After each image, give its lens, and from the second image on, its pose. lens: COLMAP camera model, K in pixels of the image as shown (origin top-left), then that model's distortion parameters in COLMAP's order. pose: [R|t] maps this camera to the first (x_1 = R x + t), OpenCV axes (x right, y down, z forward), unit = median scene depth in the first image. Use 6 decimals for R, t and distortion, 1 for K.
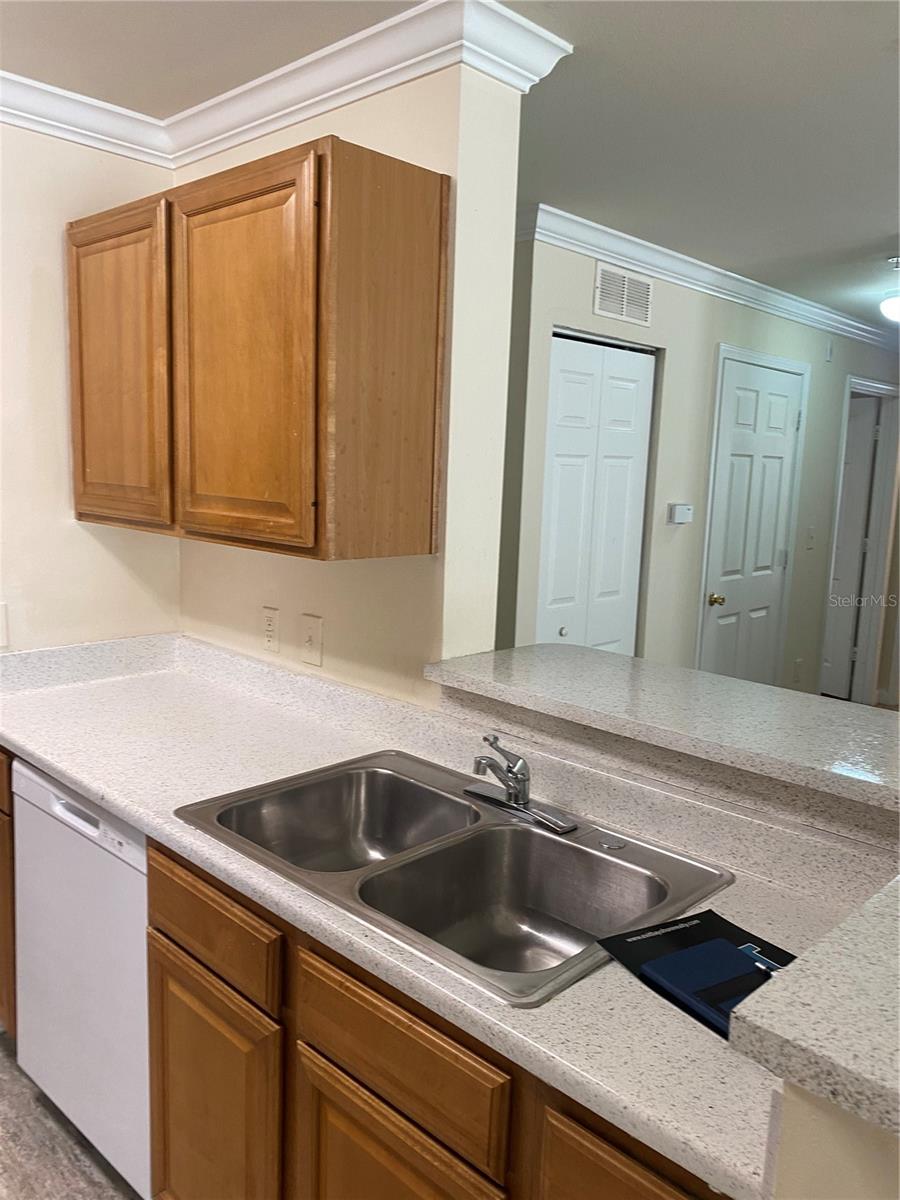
lens RADIAL K [[907.5, 0, 450.9], [0, 907.5, 609.4], [0, 0, 1]] dist [0.013297, 0.002080]
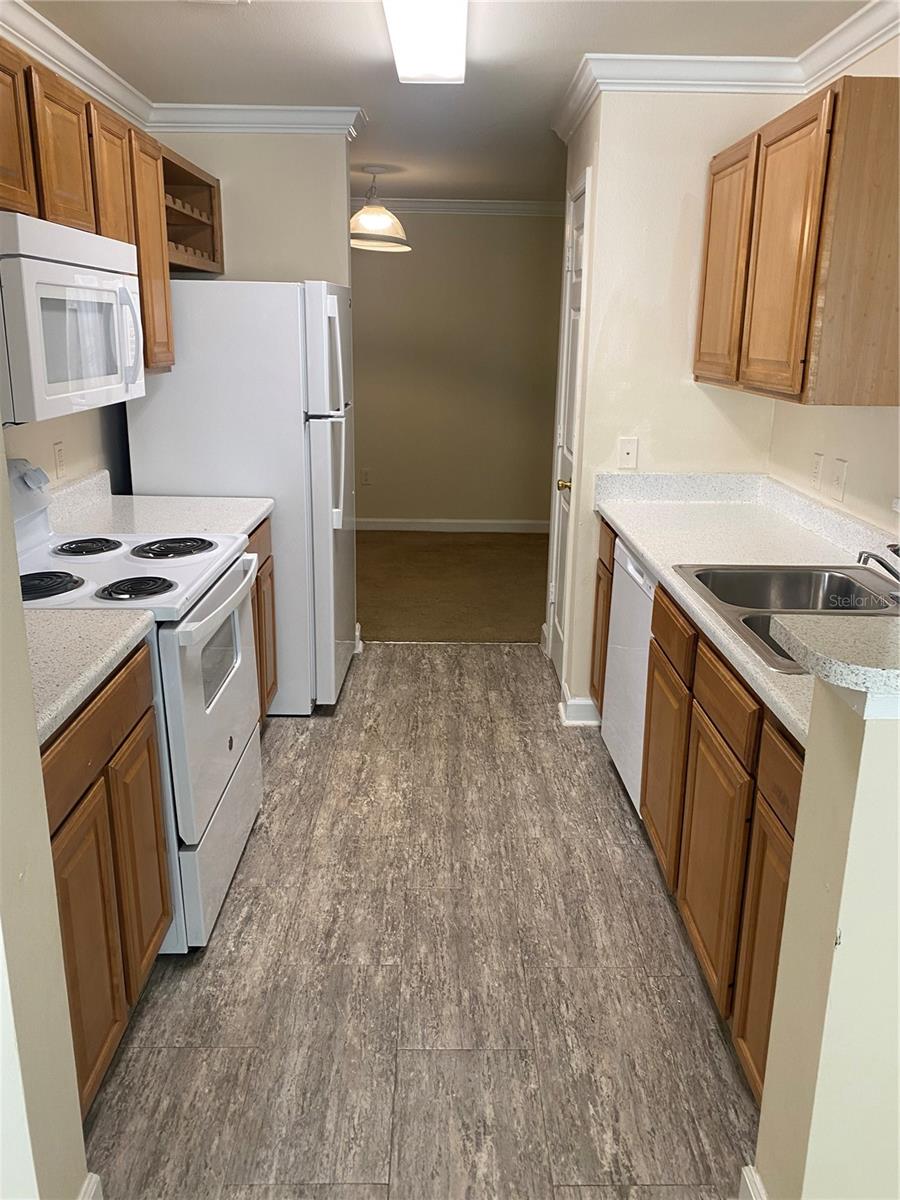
lens RADIAL K [[925.6, 0, 450.0], [0, 925.6, 600.0], [0, 0, 1]] dist [-0.003239, -0.006487]
pose [[0.698097, 0.172340, -0.694953, 0.469743], [-0.099675, 0.984541, 0.144029, 0.081624], [0.709031, -0.031276, 0.704483, -0.330852]]
